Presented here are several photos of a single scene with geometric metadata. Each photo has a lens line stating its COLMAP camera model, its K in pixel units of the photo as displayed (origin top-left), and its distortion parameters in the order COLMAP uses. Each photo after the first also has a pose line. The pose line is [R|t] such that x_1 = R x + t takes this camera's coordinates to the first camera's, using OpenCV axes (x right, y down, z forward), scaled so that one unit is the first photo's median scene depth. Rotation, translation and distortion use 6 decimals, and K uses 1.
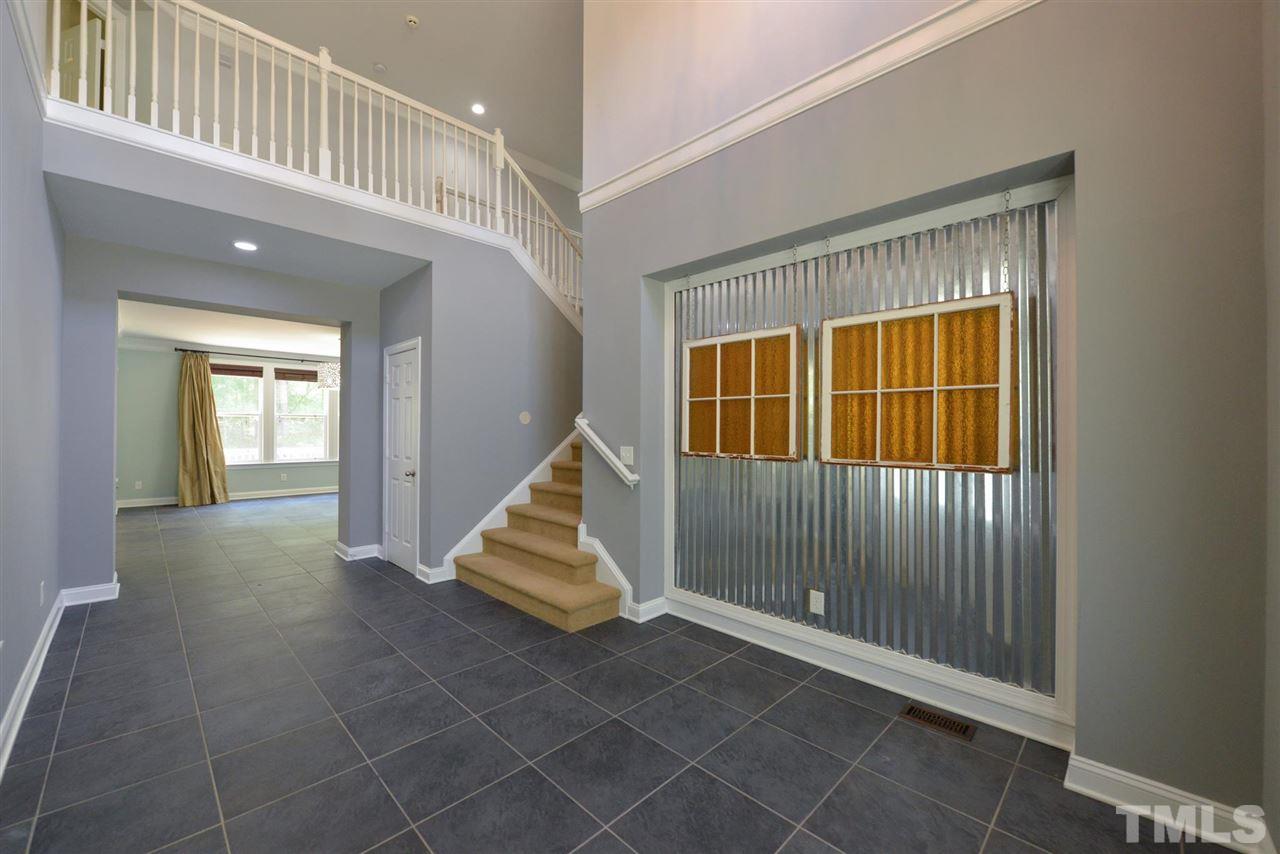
lens RADIAL K [[509.2, 0, 630.2], [0, 509.2, 416.5], [0, 0, 1]] dist [-0.004139, -0.000495]
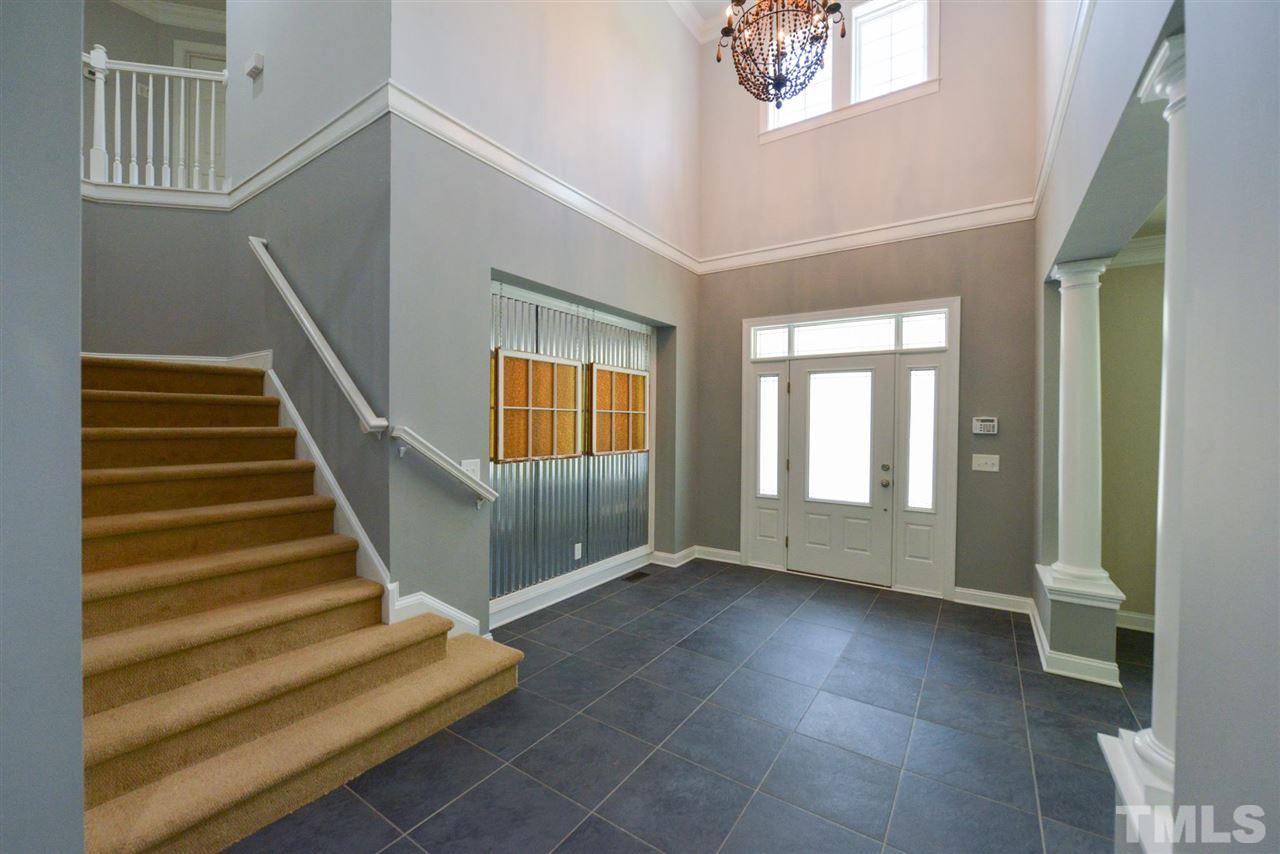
lens RADIAL K [[509.2, 0, 630.9], [0, 509.2, 427.5], [0, 0, 1]] dist [-0.004139, -0.000495]
pose [[-0.189416, -0.000152, 0.981897, -1.083333], [-0.010436, 0.999944, -0.001858, 0.007253], [-0.981841, -0.010599, -0.189407, 1.106337]]
